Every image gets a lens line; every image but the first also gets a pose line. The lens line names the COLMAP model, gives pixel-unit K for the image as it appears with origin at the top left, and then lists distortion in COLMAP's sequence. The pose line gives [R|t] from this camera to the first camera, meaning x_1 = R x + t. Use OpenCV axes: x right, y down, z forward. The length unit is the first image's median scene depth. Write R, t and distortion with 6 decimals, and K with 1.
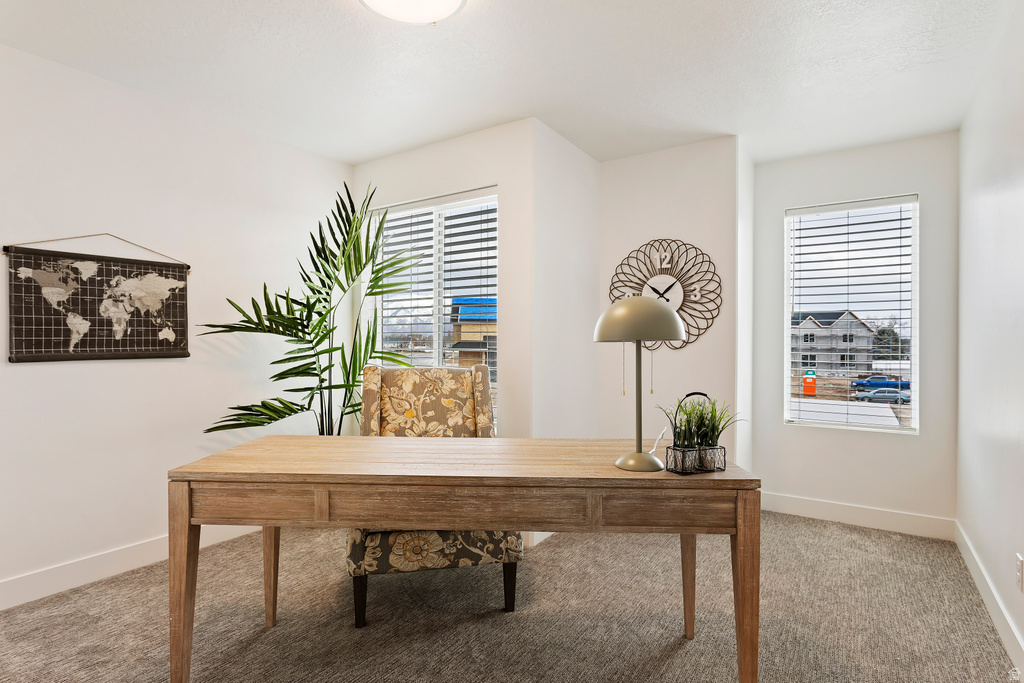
lens RADIAL K [[538.7, 0, 512.0], [0, 538.7, 341.5], [0, 0, 1]] dist [-0.000356, -0.000053]
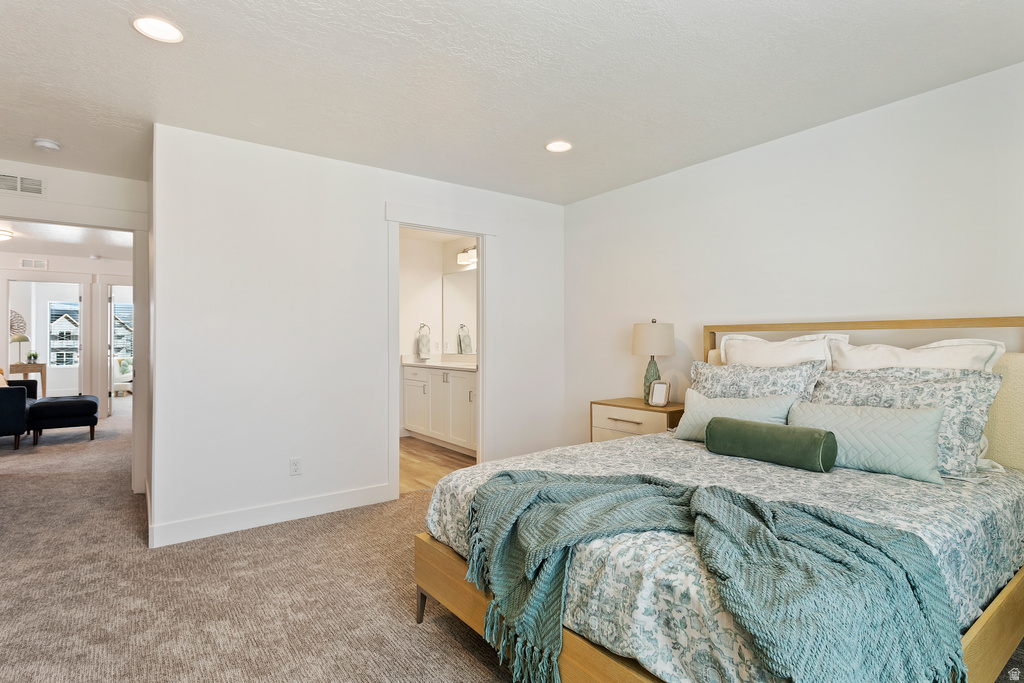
lens RADIAL K [[494.0, 0, 512.0], [0, 494.0, 341.5], [0, 0, 1]] dist [0.000202, -0.000420]
pose [[0.326153, -0.007241, 0.945289, -1.439328], [0.002464, 0.999974, 0.006810, -0.013372], [-0.945314, 0.000109, 0.326163, -2.703466]]
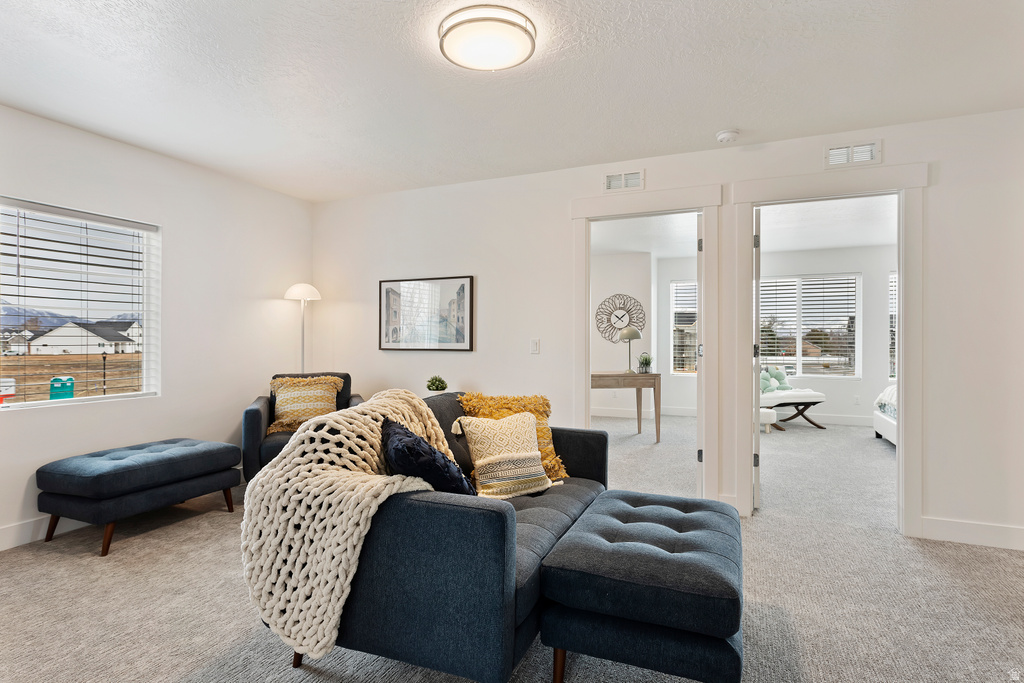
lens RADIAL K [[538.7, 0, 512.0], [0, 538.7, 341.5], [0, 0, 1]] dist [-0.000356, -0.000053]
pose [[0.986577, -0.003070, 0.163268, -0.561673], [0.002395, 0.999988, 0.004327, -0.000641], [-0.163279, -0.003878, 0.986572, -1.213350]]
